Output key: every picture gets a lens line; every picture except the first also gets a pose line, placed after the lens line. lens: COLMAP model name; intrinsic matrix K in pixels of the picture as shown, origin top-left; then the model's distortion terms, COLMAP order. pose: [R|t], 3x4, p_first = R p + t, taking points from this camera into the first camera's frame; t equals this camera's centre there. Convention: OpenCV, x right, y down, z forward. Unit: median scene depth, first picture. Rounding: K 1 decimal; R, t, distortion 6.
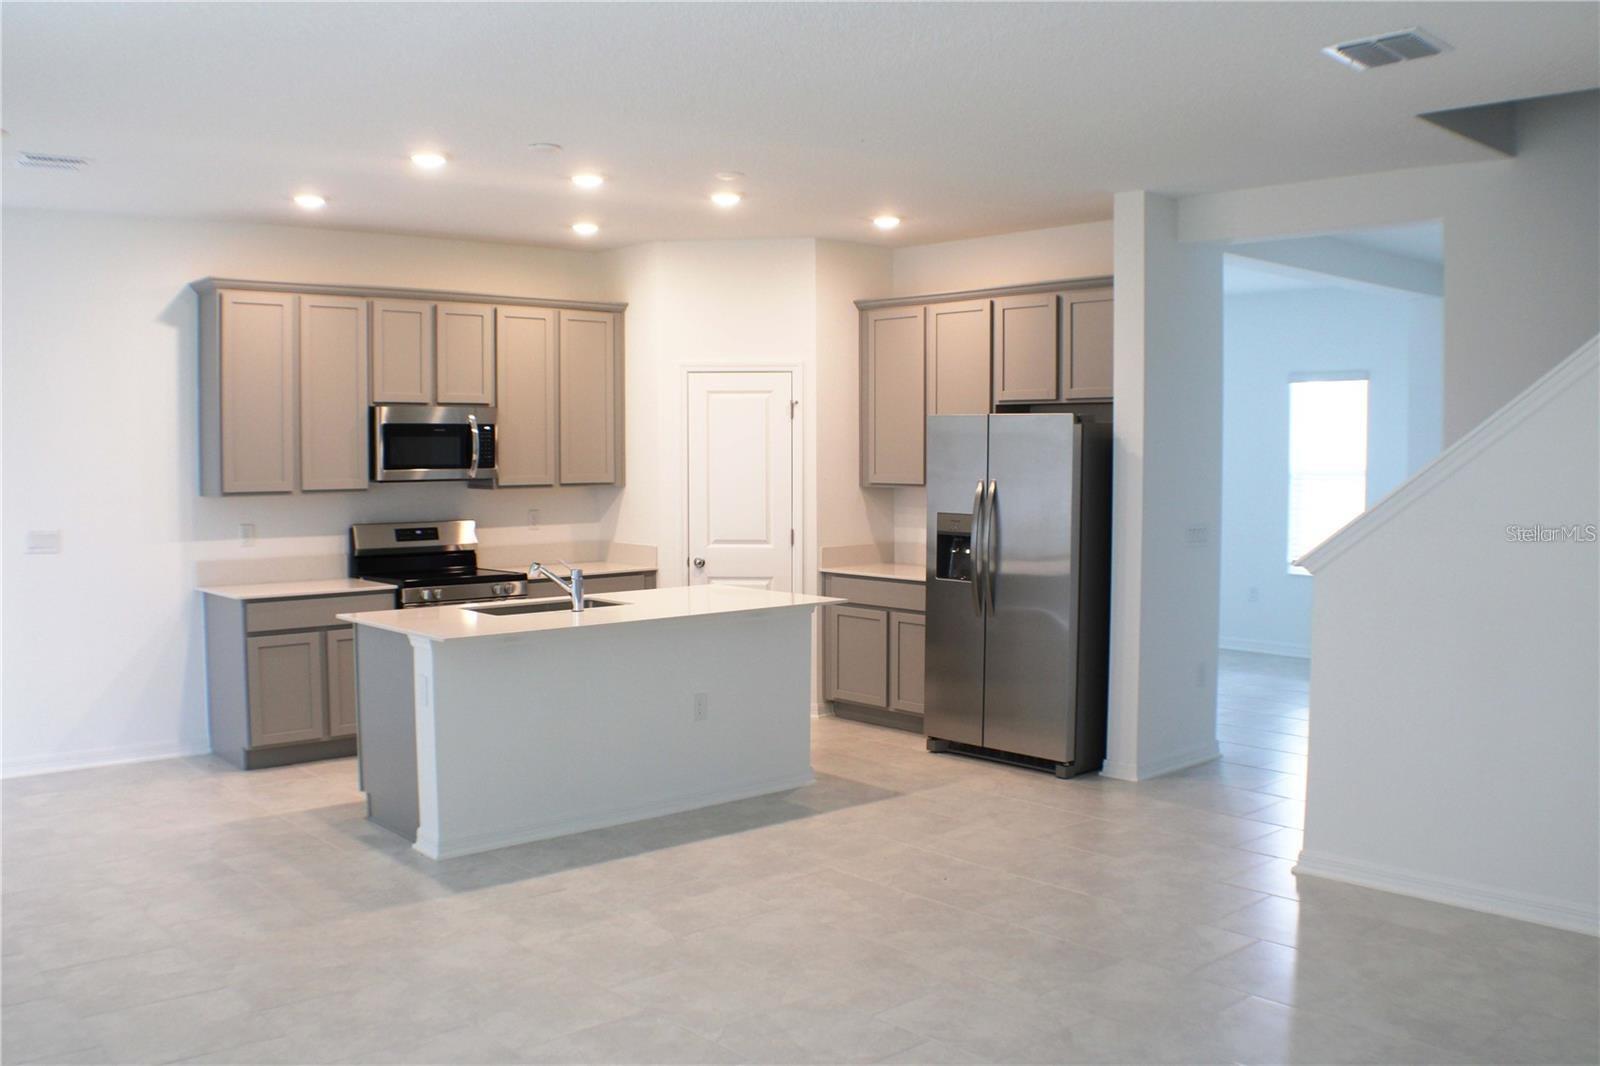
lens RADIAL K [[1416.2, 0, 800.0], [0, 1416.2, 533.0], [0, 0, 1]] dist [-0.148098, -0.004273]
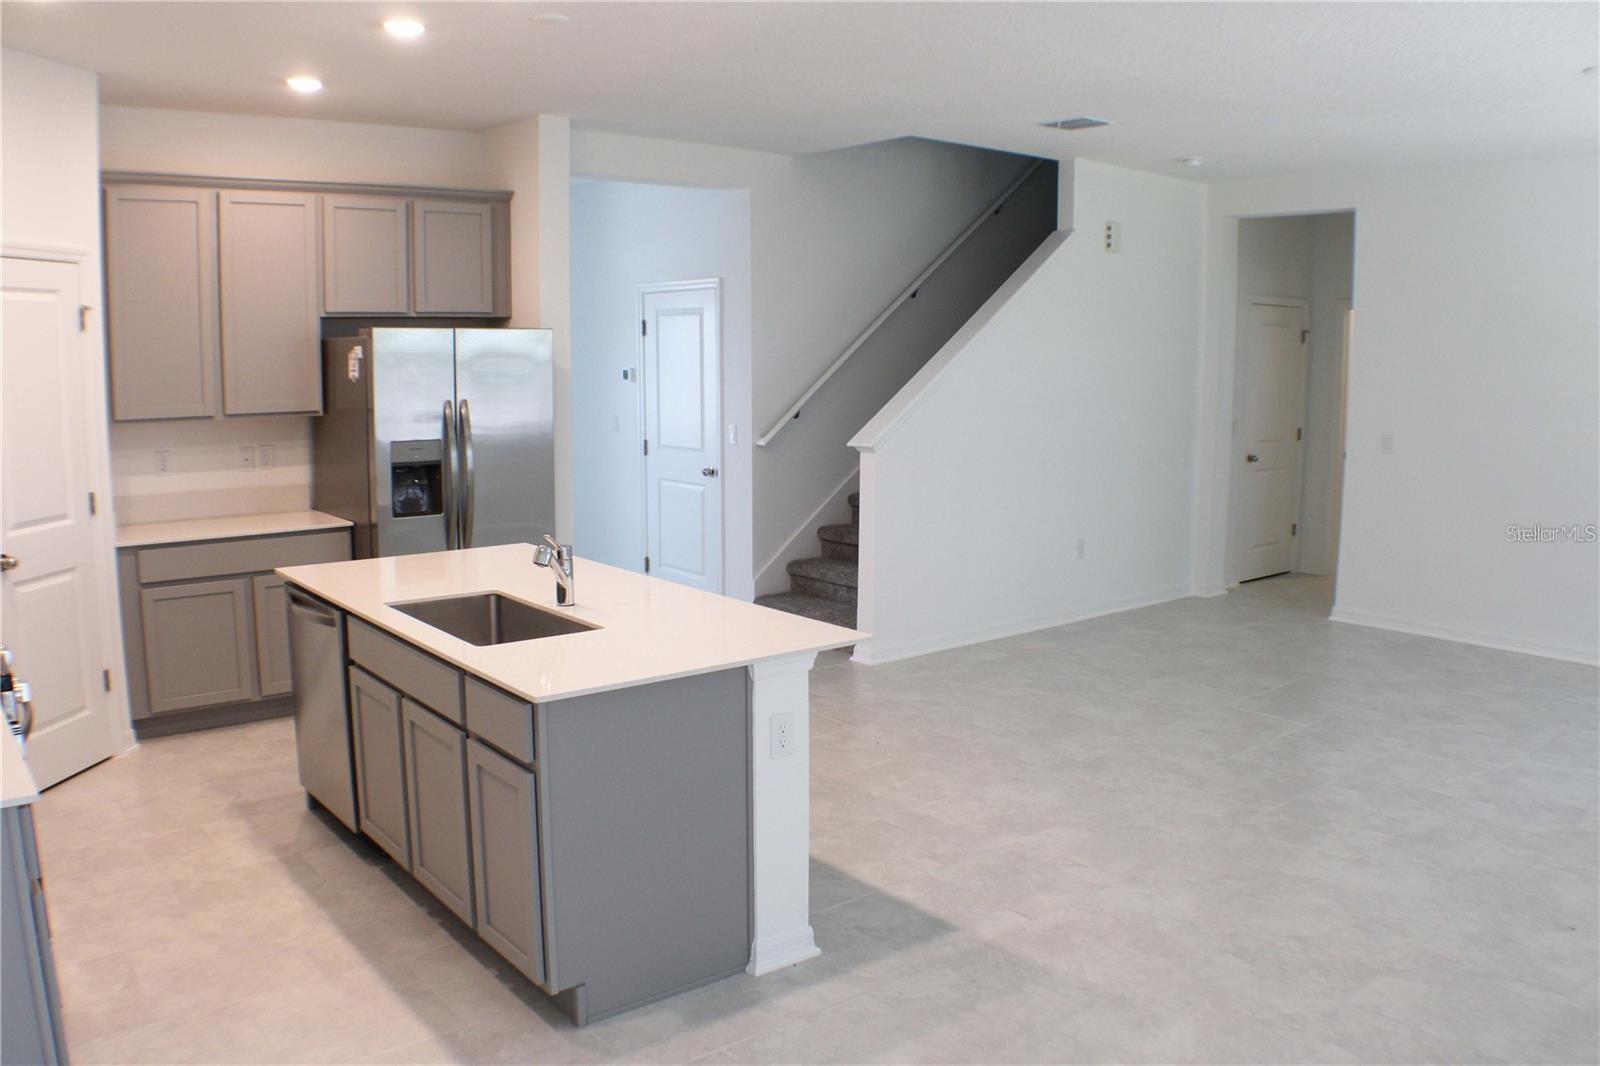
lens RADIAL K [[1244.0, 0, 800.0], [0, 1244.0, 533.0], [0, 0, 1]] dist [-0.176376, 0.005874]
pose [[0.052094, -0.136869, 0.989218, -0.896575], [0.060462, 0.989178, 0.133680, -0.062123], [-0.996810, 0.052846, 0.059805, 1.023110]]
